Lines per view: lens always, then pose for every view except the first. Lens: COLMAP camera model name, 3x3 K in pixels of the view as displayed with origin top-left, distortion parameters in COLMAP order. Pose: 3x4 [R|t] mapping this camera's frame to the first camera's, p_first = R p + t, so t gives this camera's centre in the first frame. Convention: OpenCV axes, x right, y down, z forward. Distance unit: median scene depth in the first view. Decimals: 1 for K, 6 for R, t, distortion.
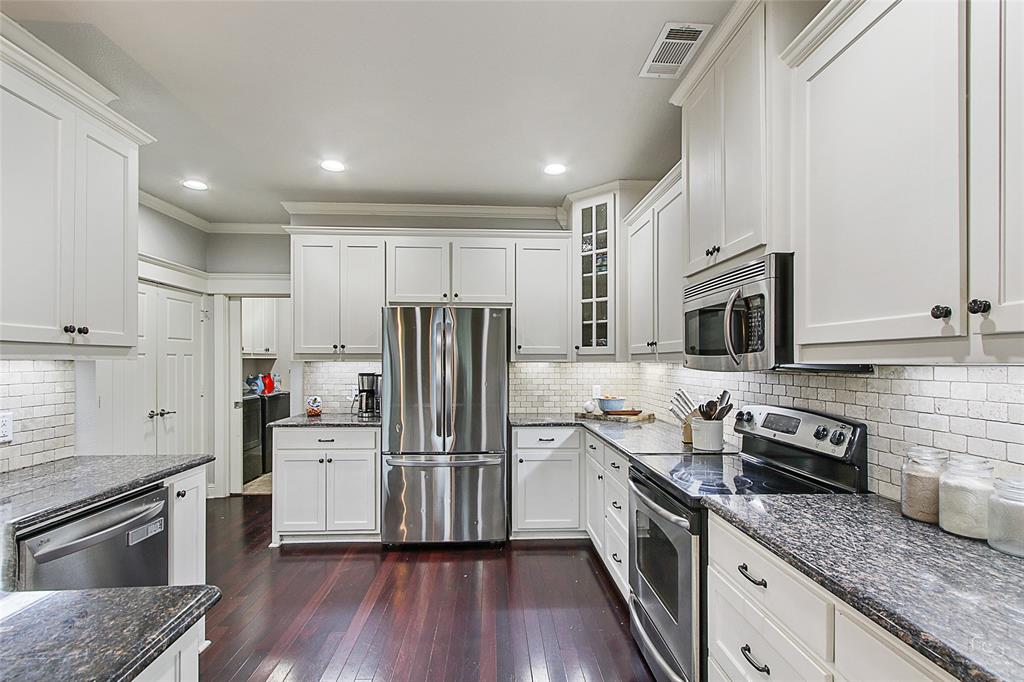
lens RADIAL K [[465.7, 0, 517.0], [0, 465.7, 359.7], [0, 0, 1]] dist [-0.002452, 0.002599]
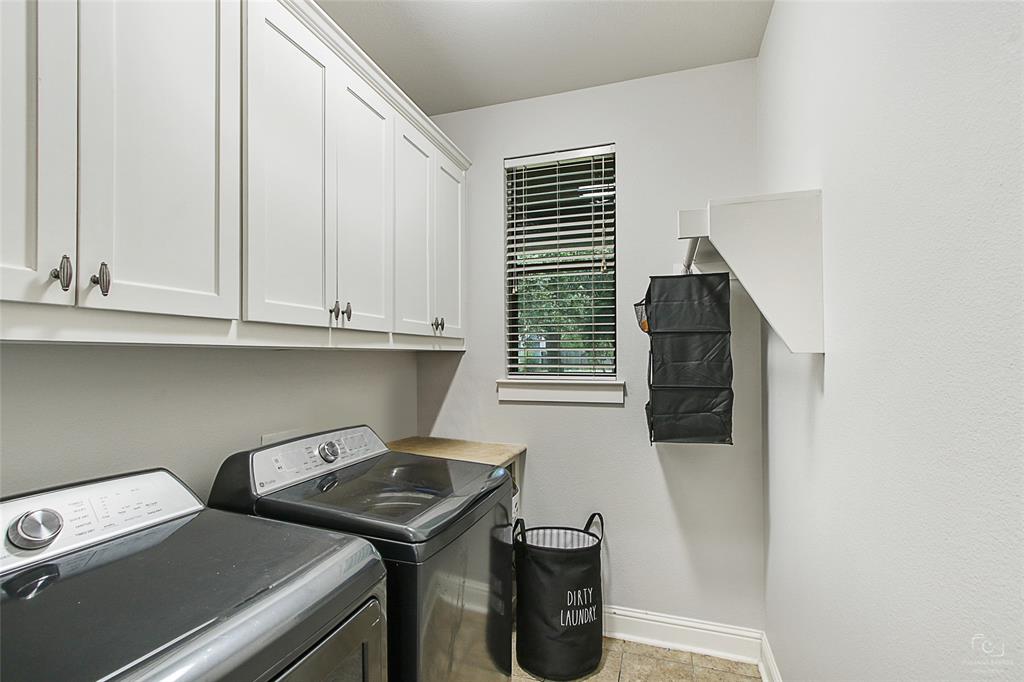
lens RADIAL K [[465.7, 0, 511.2], [0, 465.7, 347.9], [0, 0, 1]] dist [-0.002452, 0.002599]
pose [[0.930454, -0.003591, -0.366392, -0.376440], [-0.000232, 0.999946, -0.010391, -0.001148], [0.366410, 0.009753, 0.930402, 0.728185]]
